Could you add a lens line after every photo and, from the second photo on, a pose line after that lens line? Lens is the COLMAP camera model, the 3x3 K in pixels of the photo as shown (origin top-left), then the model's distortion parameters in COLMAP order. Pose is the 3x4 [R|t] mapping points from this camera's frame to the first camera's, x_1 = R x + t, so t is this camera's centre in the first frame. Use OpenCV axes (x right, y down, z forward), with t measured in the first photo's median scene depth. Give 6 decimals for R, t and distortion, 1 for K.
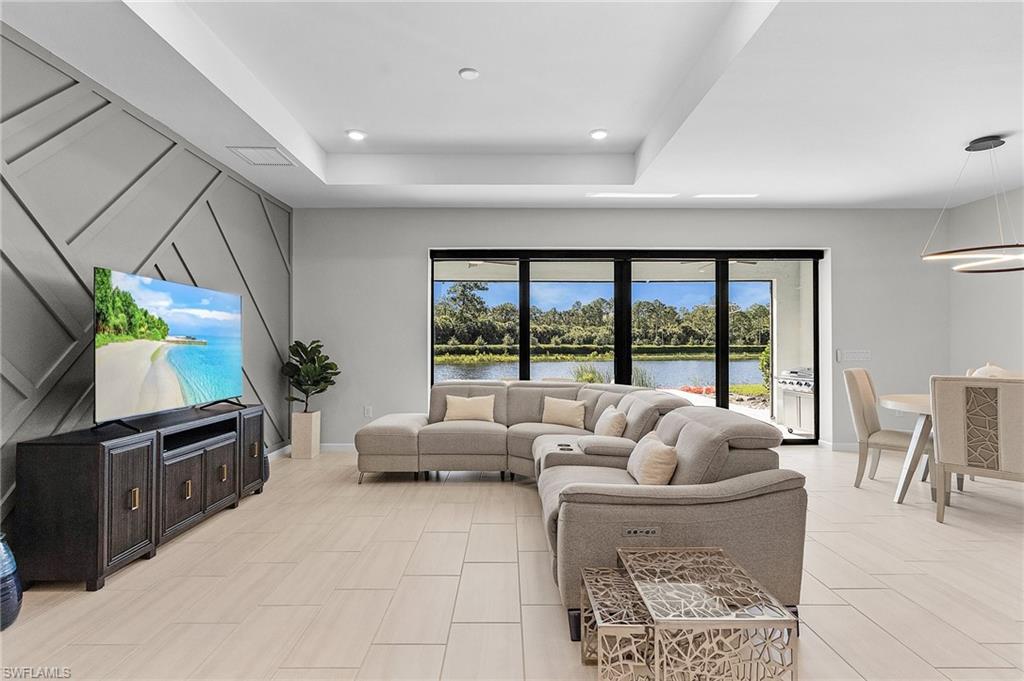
lens RADIAL K [[504.8, 0, 512.0], [0, 504.8, 340.5], [0, 0, 1]] dist [-0.000731, 0.000026]
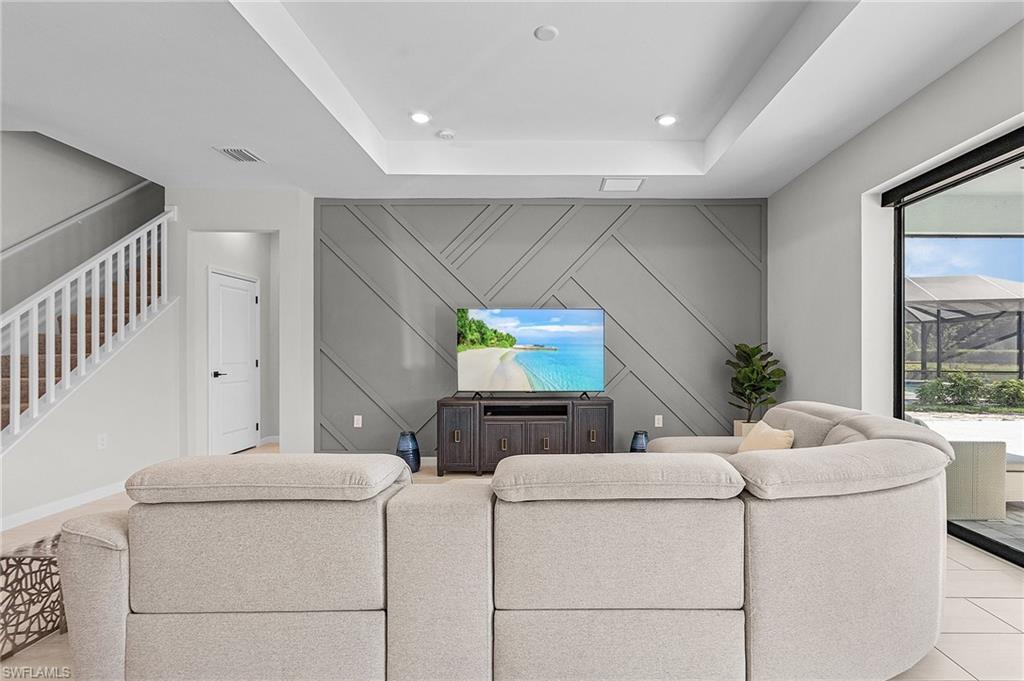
lens RADIAL K [[486.4, 0, 514.6], [0, 486.4, 359.7], [0, 0, 1]] dist [0.001438, 0.000376]
pose [[0.074929, 0.002098, -0.997187, 0.795661], [0.012246, 0.999920, 0.003024, 0.031367], [0.997114, -0.012438, 0.074897, 0.870580]]
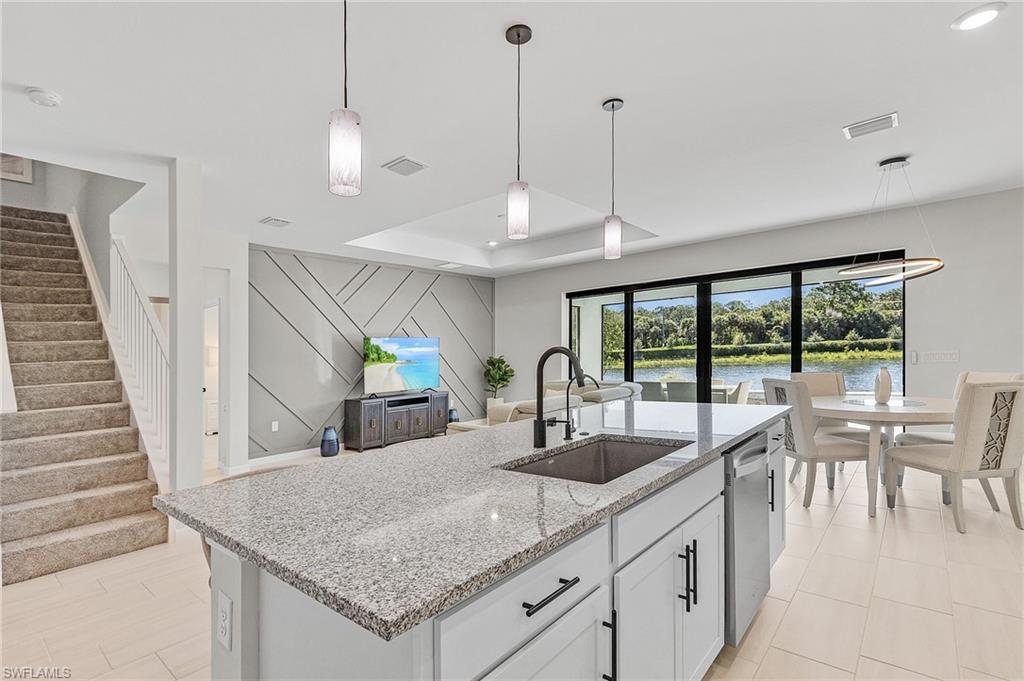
lens RADIAL K [[482.8, 0, 505.3], [0, 482.8, 377.9], [0, 0, 1]] dist [0.003404, 0.000465]
pose [[0.758908, 0.004720, -0.651181, 1.171929], [0.043768, 0.997343, 0.058236, -0.038244], [0.649726, -0.072697, 0.756684, -0.392275]]
